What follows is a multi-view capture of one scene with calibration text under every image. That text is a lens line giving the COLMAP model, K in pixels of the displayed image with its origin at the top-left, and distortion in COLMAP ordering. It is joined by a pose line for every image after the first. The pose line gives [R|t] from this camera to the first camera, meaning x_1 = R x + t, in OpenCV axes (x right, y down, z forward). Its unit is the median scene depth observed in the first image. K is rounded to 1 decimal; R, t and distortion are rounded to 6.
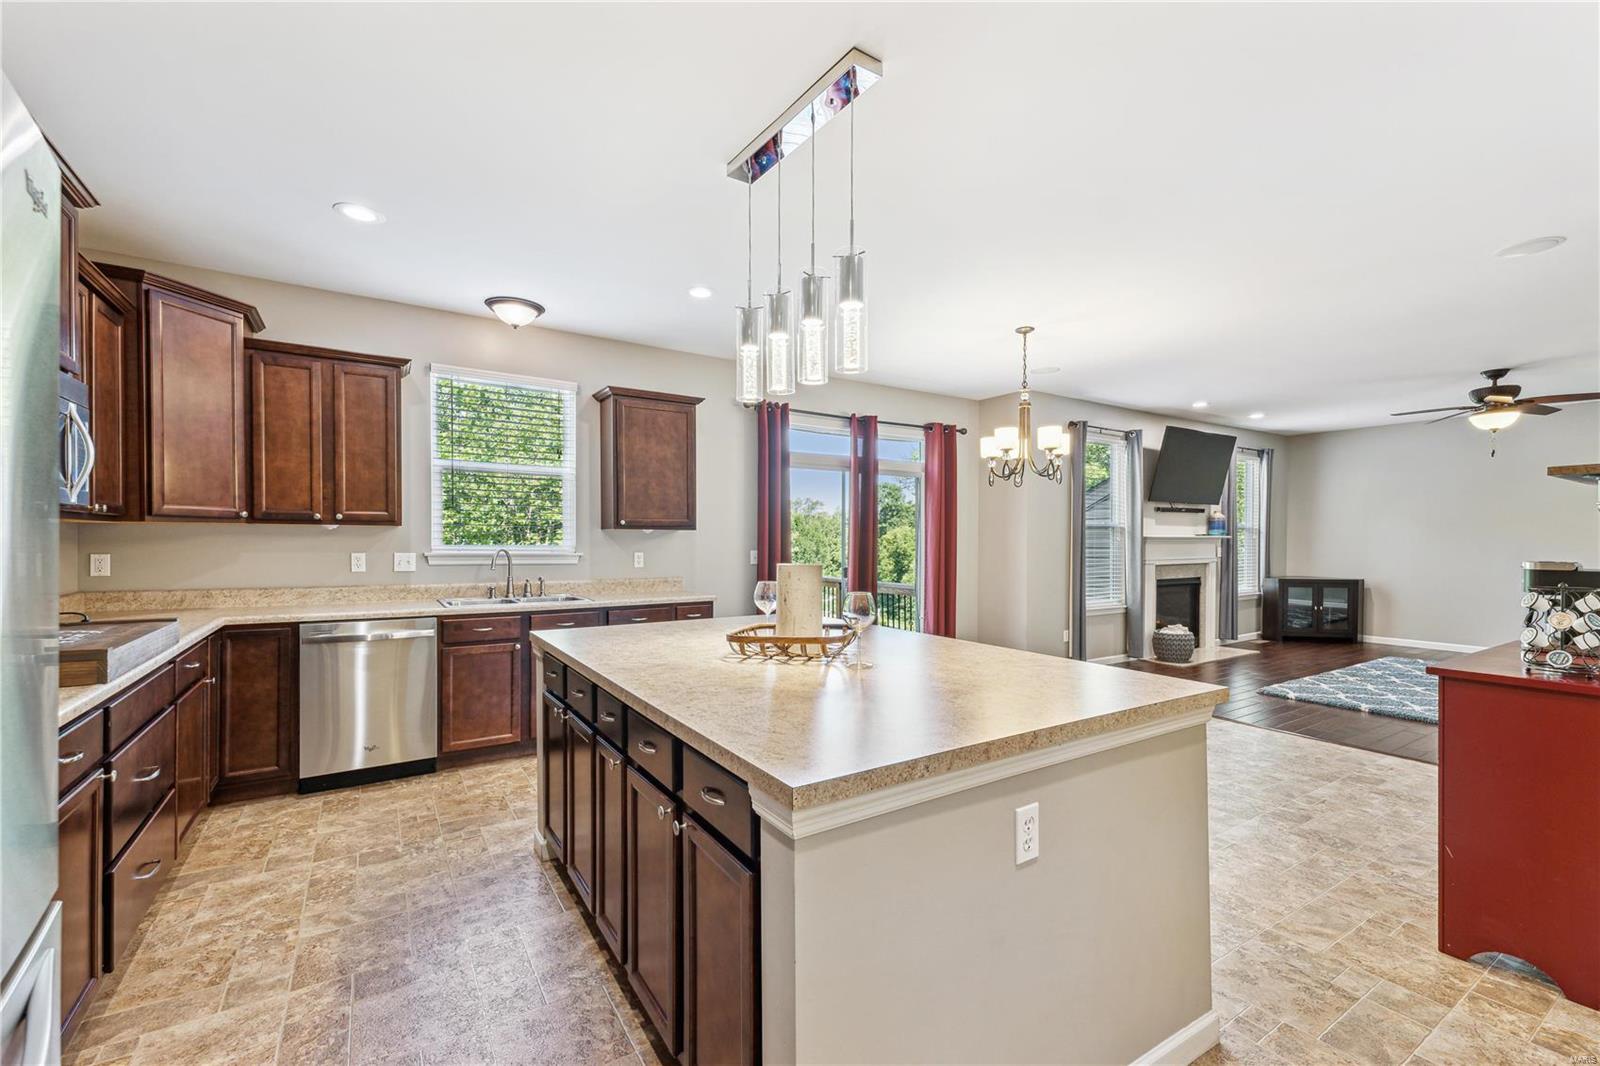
lens RADIAL K [[669.3, 0, 797.2], [0, 669.3, 548.4], [0, 0, 1]] dist [0.012152, -0.000014]
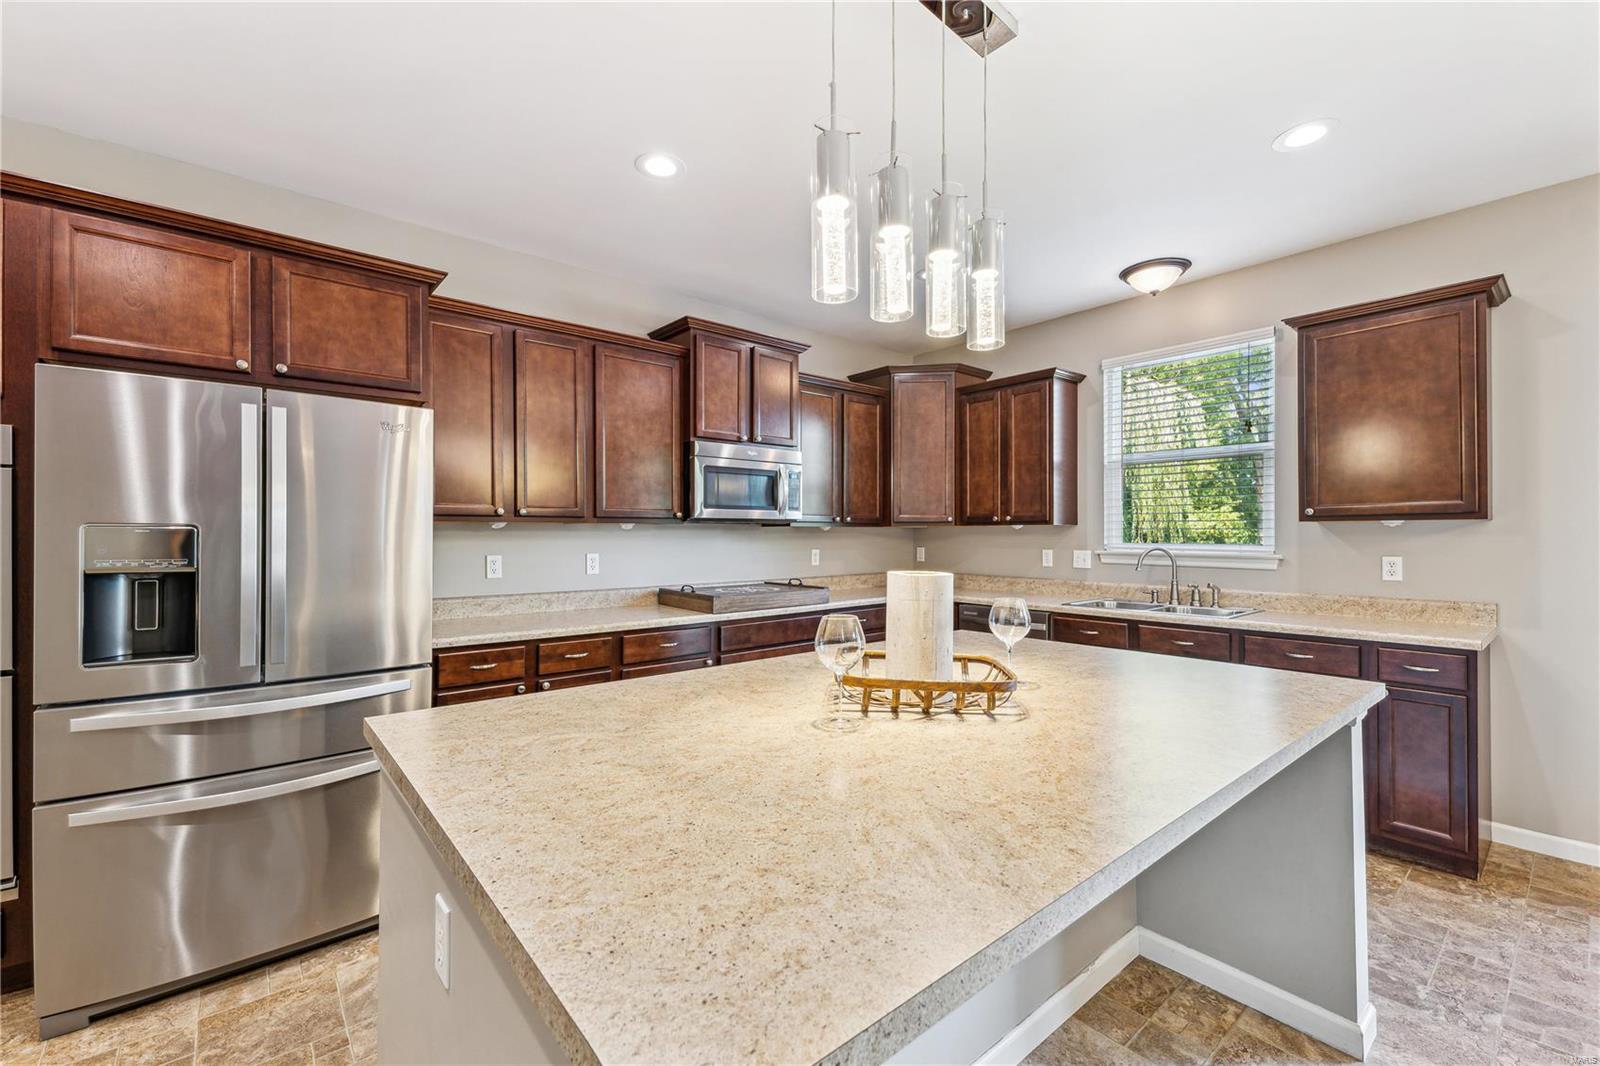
lens RADIAL K [[673.9, 0, 792.4], [0, 673.9, 534.3], [0, 0, 1]] dist [0.011060, -0.000232]
pose [[0.120215, -0.005531, -0.992733, 0.225216], [-0.007830, 0.999948, -0.006519, -0.004406], [0.992717, 0.008557, 0.120165, 0.244785]]
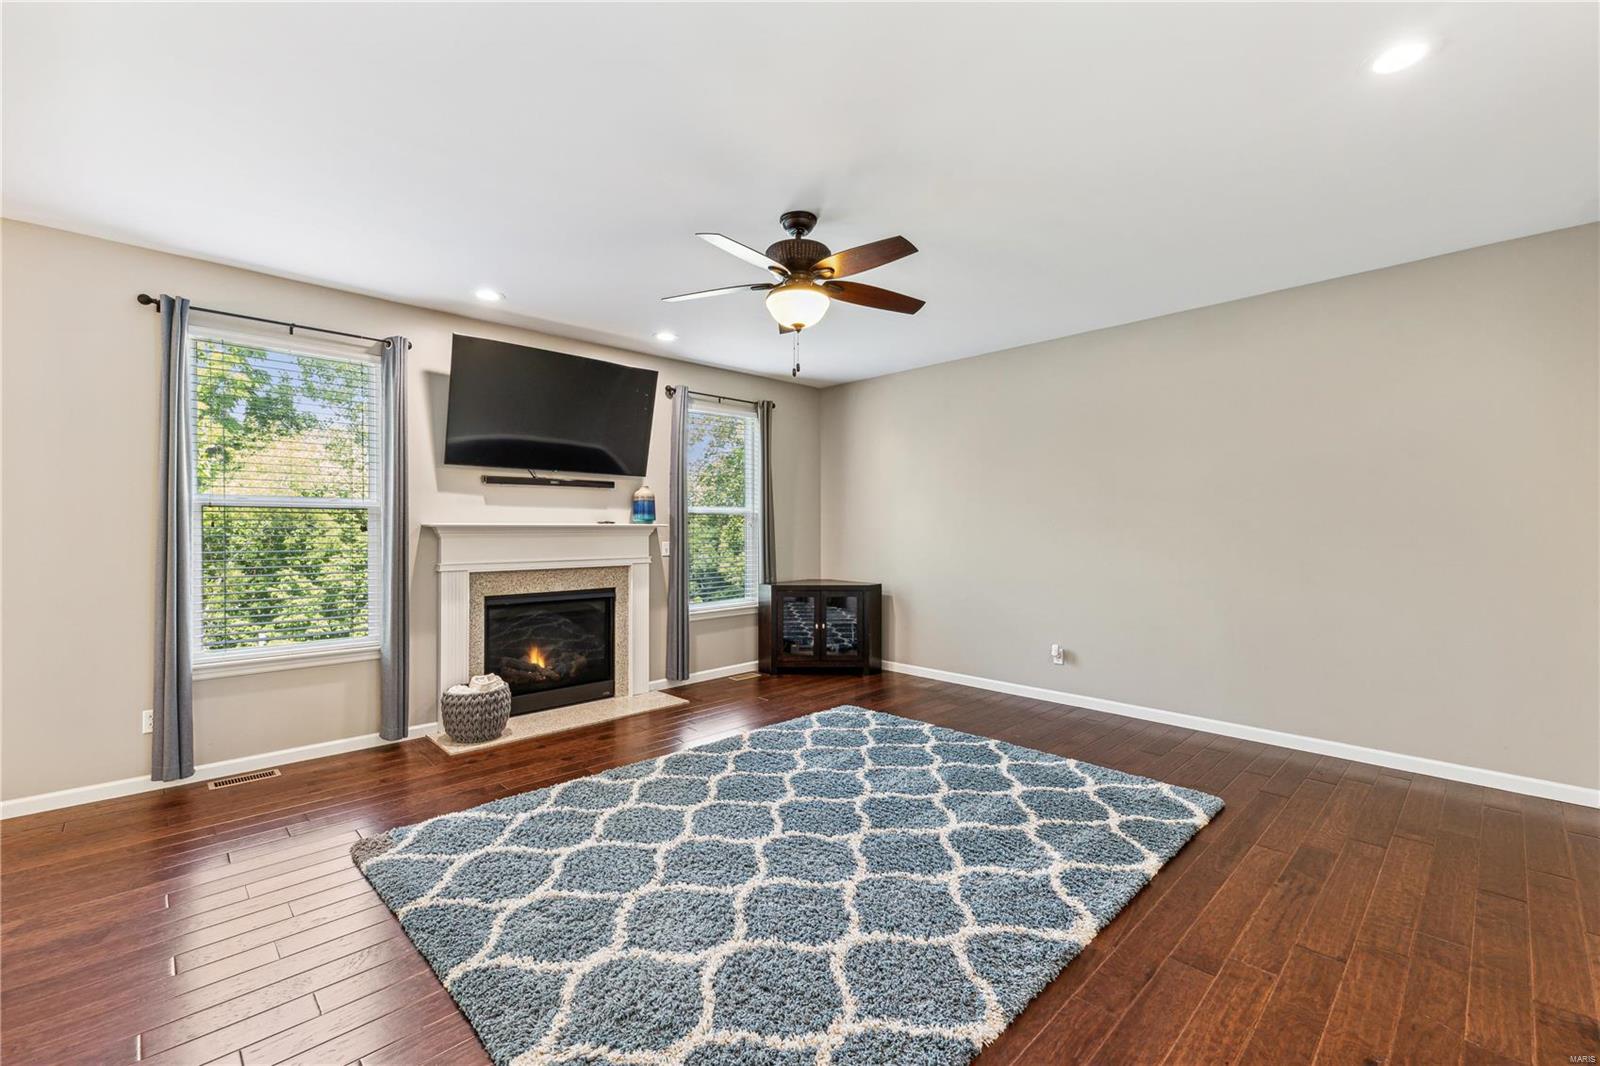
lens RADIAL K [[673.9, 0, 792.4], [0, 673.9, 534.3], [0, 0, 1]] dist [0.011060, -0.000232]
pose [[0.980987, -0.004740, 0.194015, 0.725154], [0.006711, 0.999932, -0.009500, -0.001651], [-0.193956, 0.010621, 0.980953, 0.374901]]
